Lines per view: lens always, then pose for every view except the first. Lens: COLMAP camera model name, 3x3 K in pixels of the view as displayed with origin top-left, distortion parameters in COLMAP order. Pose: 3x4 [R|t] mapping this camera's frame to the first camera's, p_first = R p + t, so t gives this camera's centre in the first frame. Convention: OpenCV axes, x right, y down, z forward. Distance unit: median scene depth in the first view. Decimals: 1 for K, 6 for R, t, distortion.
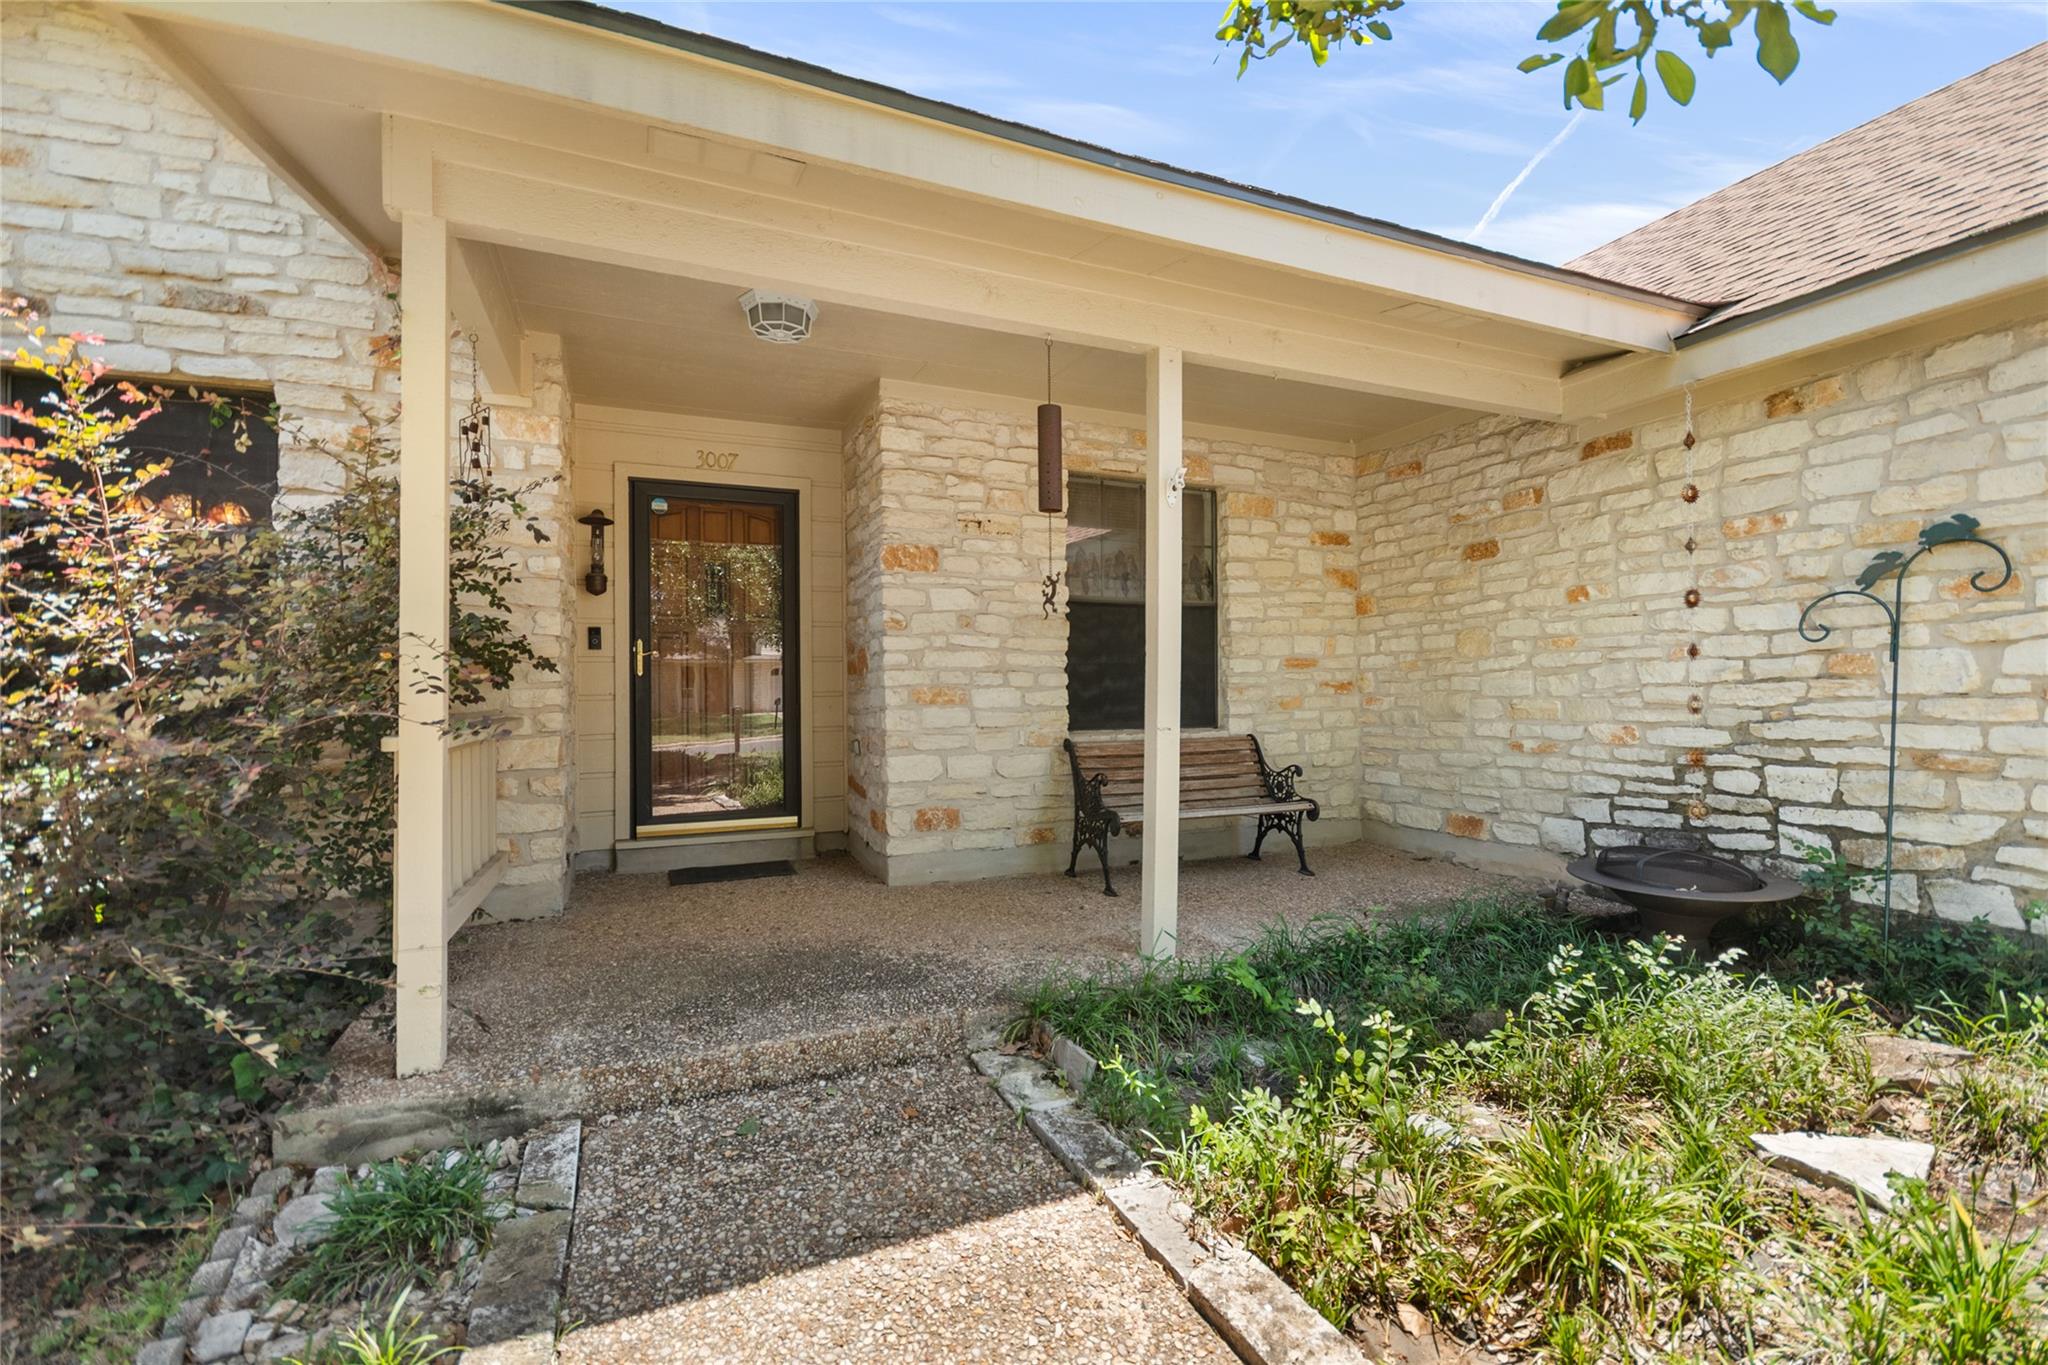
lens RADIAL K [[919.3, 0, 1058.3], [0, 919.3, 687.4], [0, 0, 1]] dist [0.000051, -0.001557]
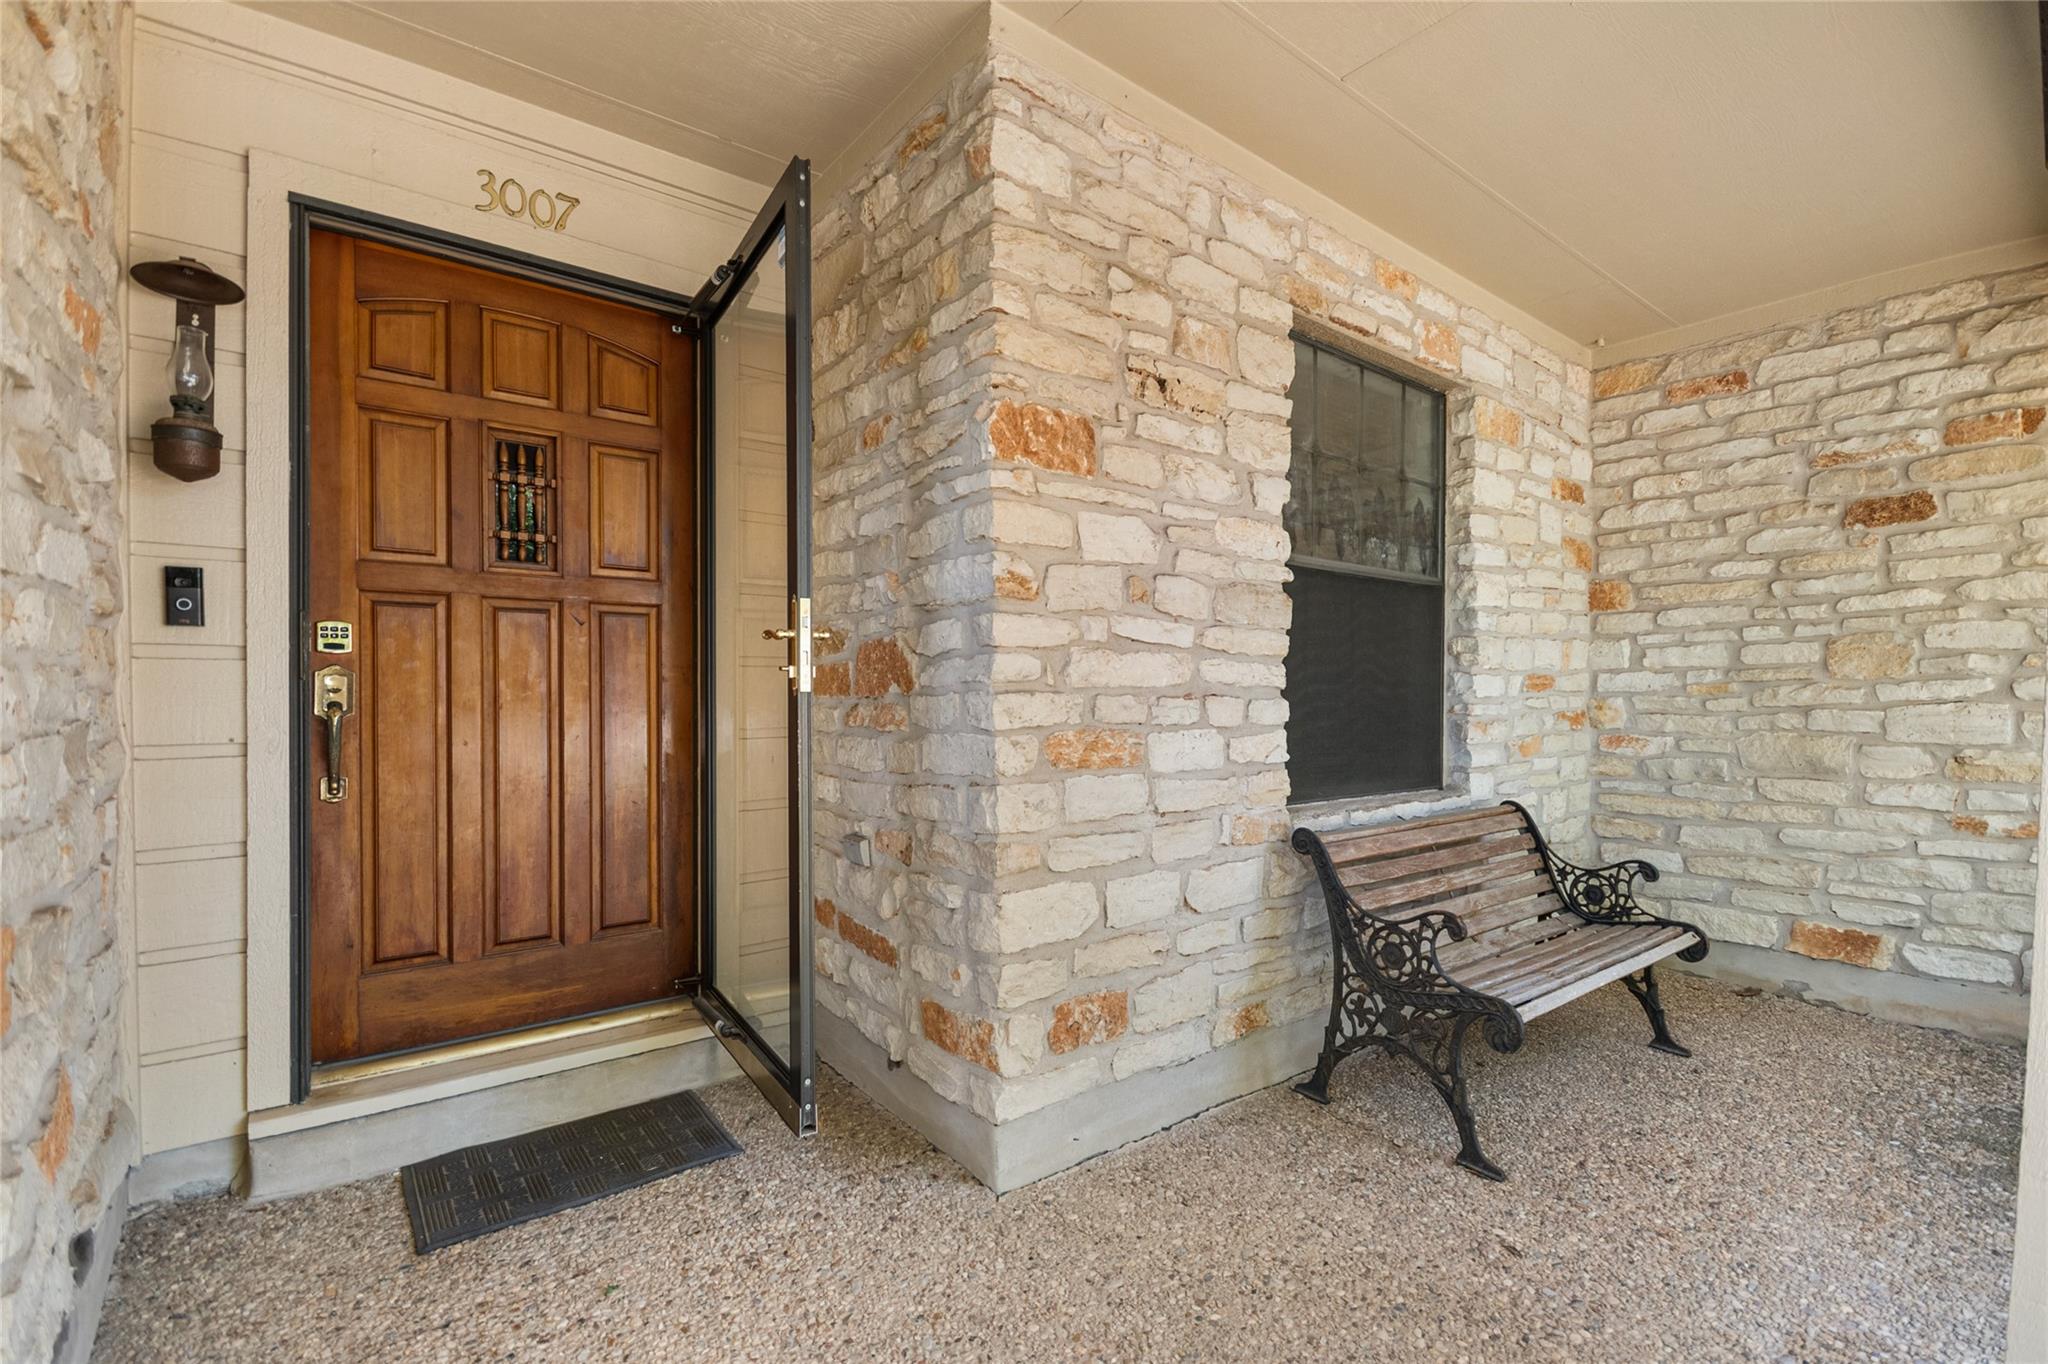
lens RADIAL K [[919.3, 0, 1056.4], [0, 919.3, 704.6], [0, 0, 1]] dist [0.000051, -0.001557]
pose [[0.967713, 0.007762, 0.251935, -0.252085], [-0.011224, 0.999861, 0.012308, -0.017725], [-0.251804, -0.014739, 0.967666, 0.544146]]
